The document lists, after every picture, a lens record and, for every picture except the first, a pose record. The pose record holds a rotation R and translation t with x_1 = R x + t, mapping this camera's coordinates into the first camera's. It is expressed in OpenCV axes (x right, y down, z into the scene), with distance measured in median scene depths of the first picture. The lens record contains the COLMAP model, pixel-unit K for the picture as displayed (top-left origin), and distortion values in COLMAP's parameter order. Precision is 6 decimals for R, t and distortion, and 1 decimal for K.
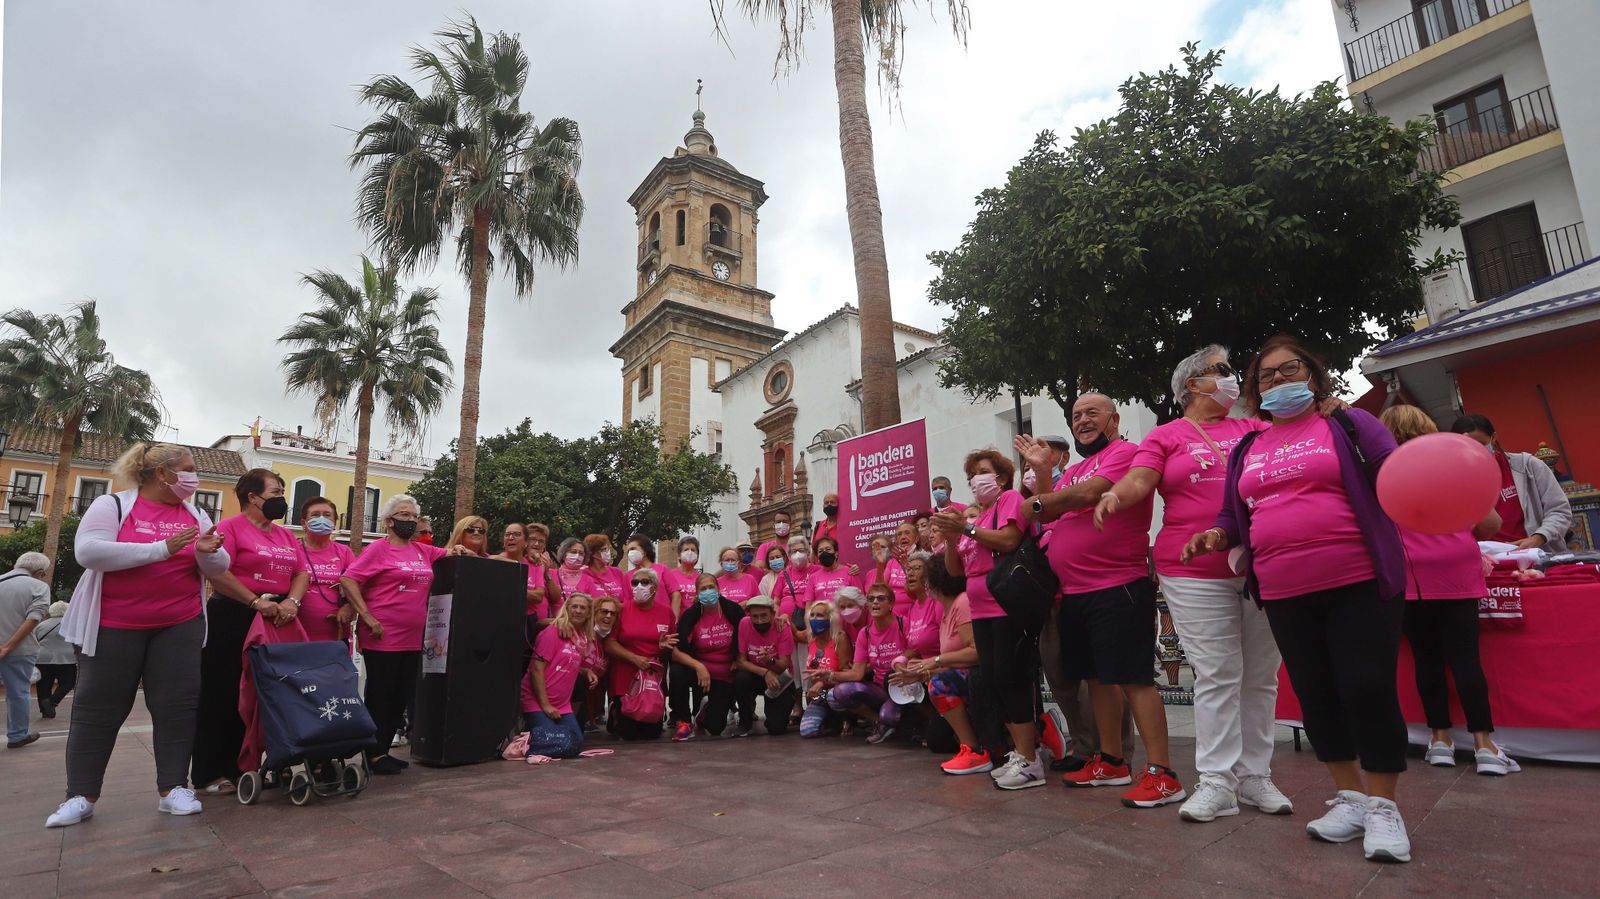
lens RADIAL K [[782.9, 0, 824.0], [0, 782.9, 500.9], [0, 0, 1]] dist [-0.075139, 0.033948]
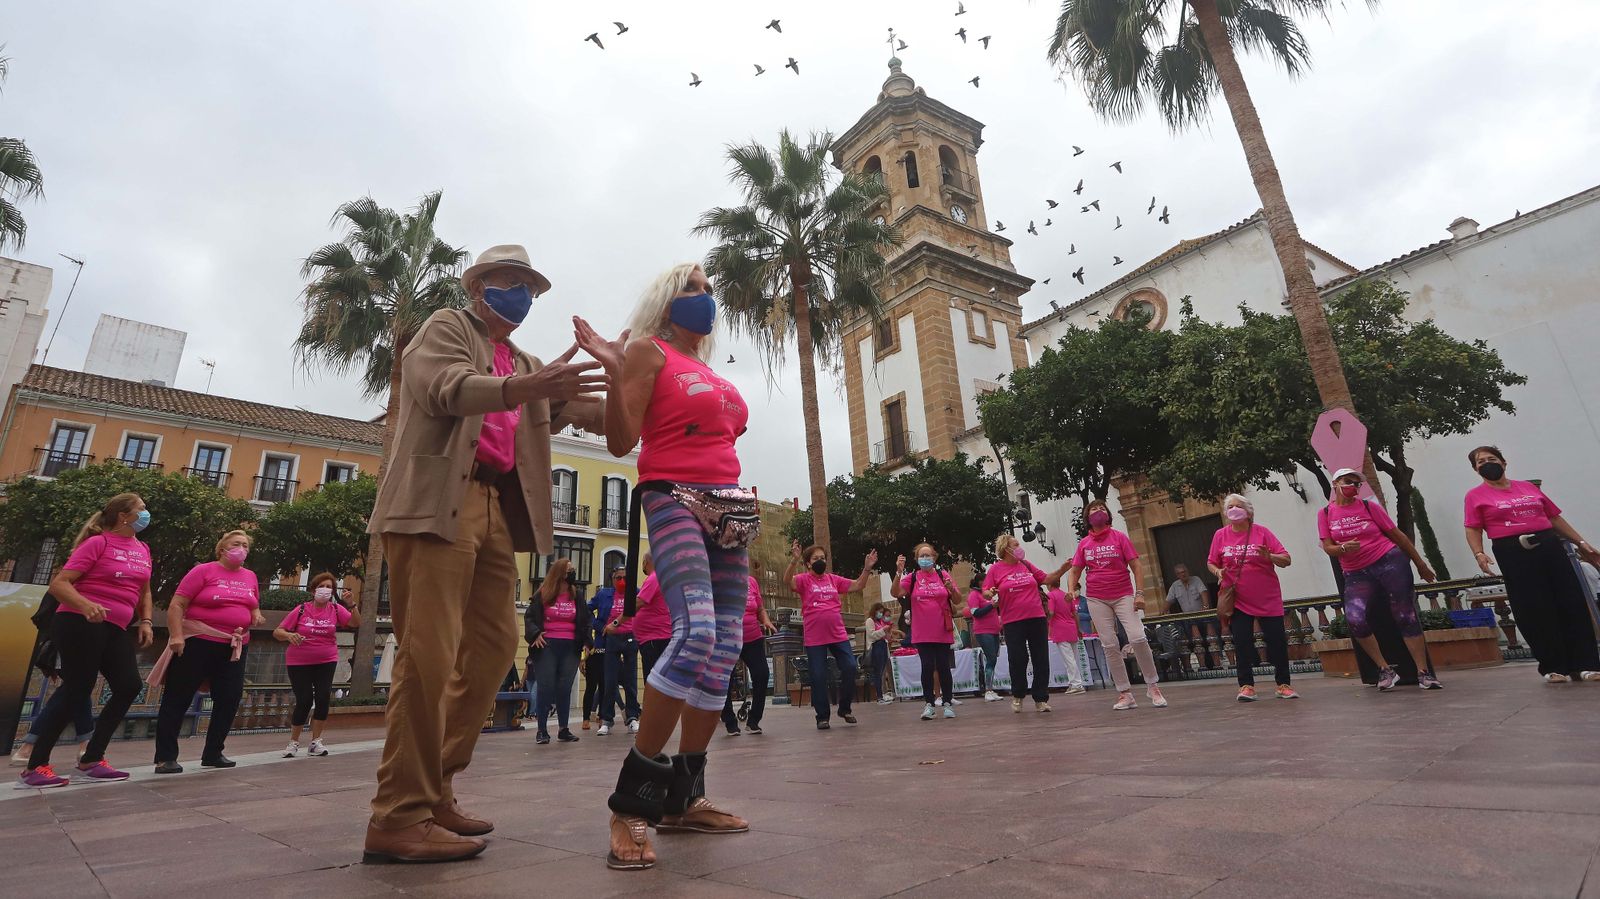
lens RADIAL K [[825.2, 0, 772.9], [0, 825.2, 349.2], [0, 0, 1]] dist [-0.084787, 0.051446]
pose [[0.999406, -0.029889, -0.017136, -0.357018], [0.025713, 0.978126, -0.206417, 0.044334], [0.022930, 0.205854, 0.978314, 0.120405]]
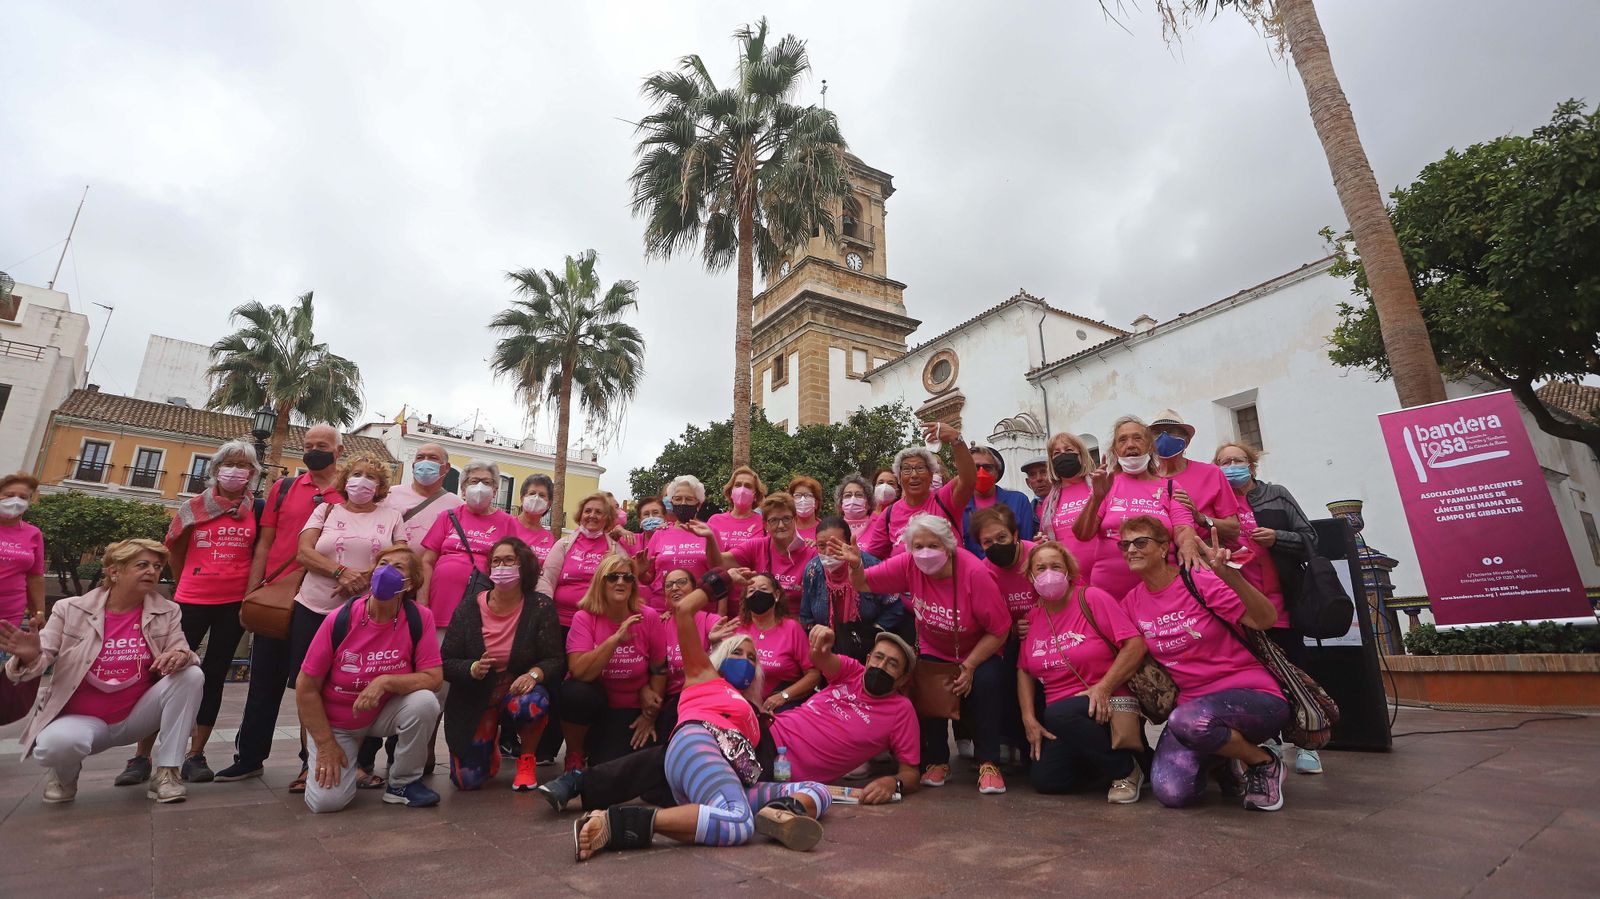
lens RADIAL K [[810.1, 0, 800.8], [0, 810.1, 387.1], [0, 0, 1]] dist [-0.082661, 0.046695]
pose [[0.995903, -0.003134, -0.090375, -0.115786], [-0.009221, 0.990671, -0.135963, 0.006118], [0.089958, 0.136239, 0.986583, -0.010039]]
